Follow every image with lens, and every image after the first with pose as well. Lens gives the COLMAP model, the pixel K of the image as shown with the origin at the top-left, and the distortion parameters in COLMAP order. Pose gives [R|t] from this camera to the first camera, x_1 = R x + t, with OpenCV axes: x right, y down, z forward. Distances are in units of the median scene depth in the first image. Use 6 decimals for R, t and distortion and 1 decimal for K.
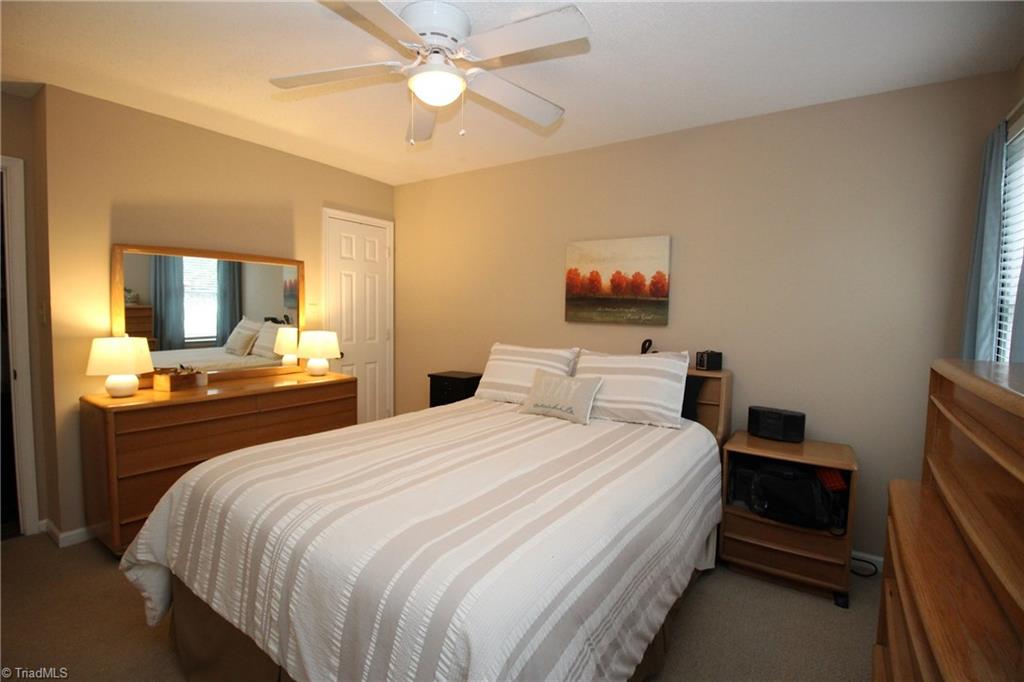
lens RADIAL K [[474.6, 0, 500.8], [0, 474.6, 338.7], [0, 0, 1]] dist [-0.015883, -0.006785]
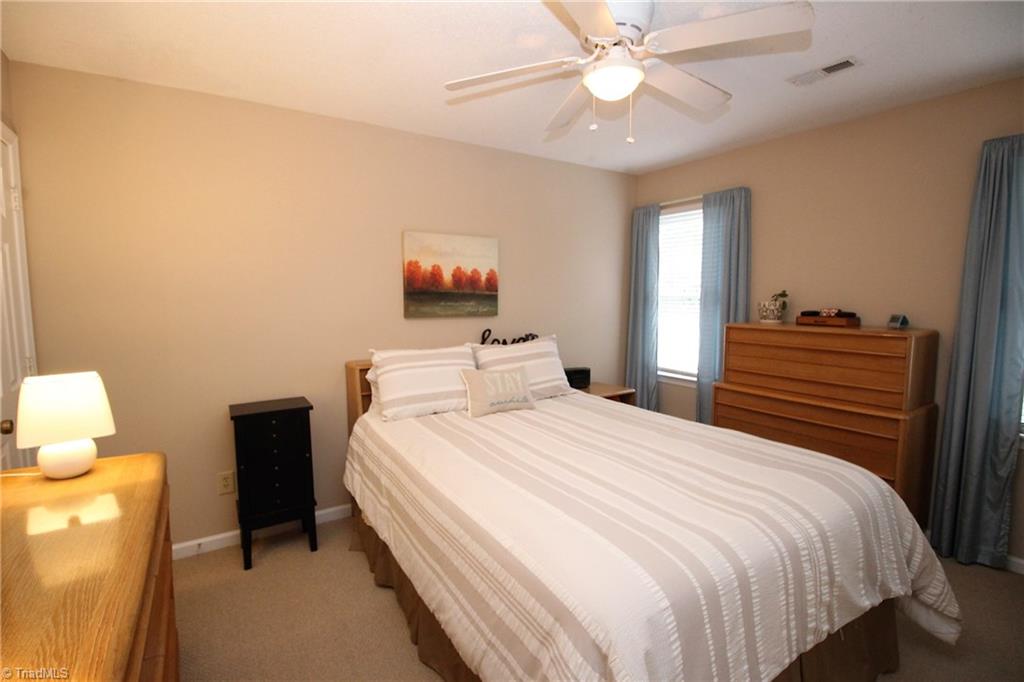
lens RADIAL K [[474.6, 0, 504.9], [0, 474.6, 341.8], [0, 0, 1]] dist [-0.015883, -0.006785]
pose [[0.376187, -0.110141, 0.919974, -0.705931], [0.064950, 0.993602, 0.092397, -0.068504], [-0.924265, 0.024994, 0.380933, 0.517793]]
